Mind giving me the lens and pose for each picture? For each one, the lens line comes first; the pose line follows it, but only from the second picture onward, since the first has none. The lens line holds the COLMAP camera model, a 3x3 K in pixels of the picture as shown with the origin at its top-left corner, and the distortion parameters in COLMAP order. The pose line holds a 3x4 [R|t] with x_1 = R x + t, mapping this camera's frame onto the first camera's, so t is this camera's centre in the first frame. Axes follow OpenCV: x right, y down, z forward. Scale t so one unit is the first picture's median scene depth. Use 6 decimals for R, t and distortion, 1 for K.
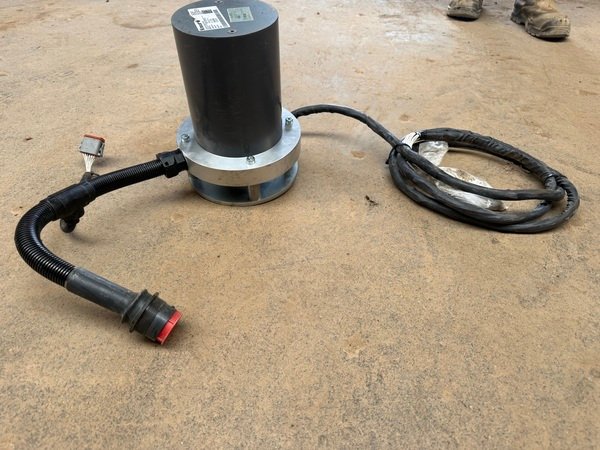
lens RADIAL K [[430.0, 0, 300.0], [0, 430.0, 225.0], [0, 0, 1]] dist [0.030393, -0.055238]
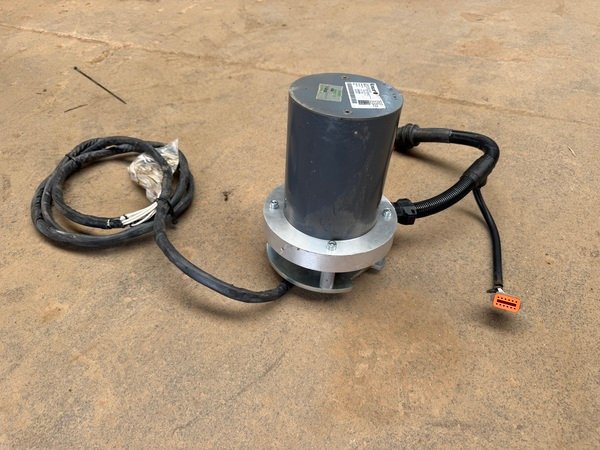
lens RADIAL K [[430.0, 0, 300.0], [0, 430.0, 225.0], [0, 0, 1]] dist [0.030393, -0.055238]
pose [[-0.940732, -0.252979, 0.225886, -0.362839], [0.196860, 0.135039, 0.971087, -1.371312], [-0.276168, 0.958001, -0.077234, 1.375292]]
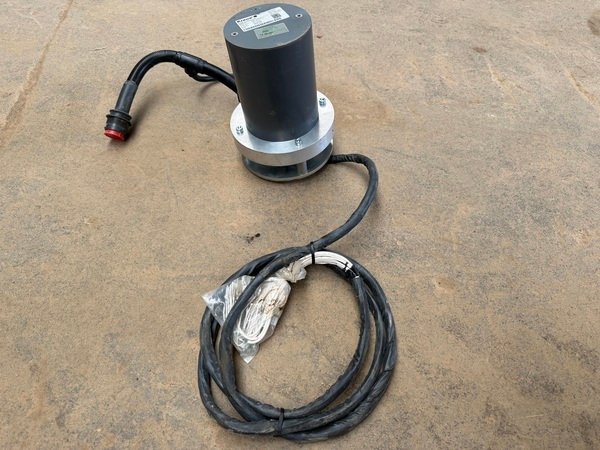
lens RADIAL K [[431.9, 0, 302.8], [0, 431.9, 224.6], [0, 0, 1]] dist [0.048623, -0.075865]
pose [[0.088553, 0.782113, -0.616812, 1.011978], [-0.646588, 0.516177, 0.561680, -0.941568], [0.757682, 0.349085, 0.551414, 0.608295]]
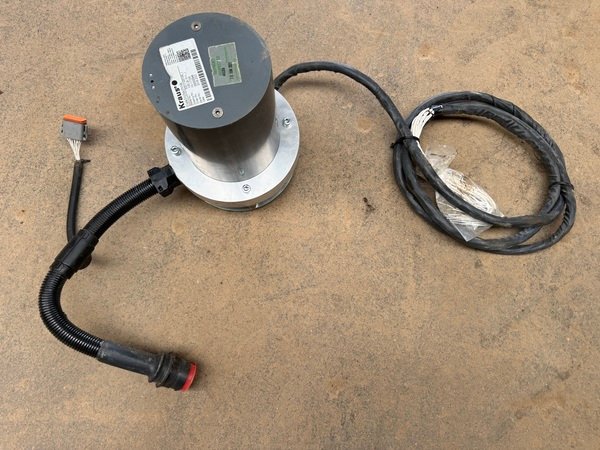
lens RADIAL K [[430.0, 0, 300.0], [0, 430.0, 225.0], [0, 0, 1]] dist [0.030393, -0.055238]
pose [[0.999678, 0.025050, -0.004106, 0.013845], [-0.019129, 0.849761, 0.526822, -0.670414], [0.016686, -0.526573, 0.849966, 0.151936]]
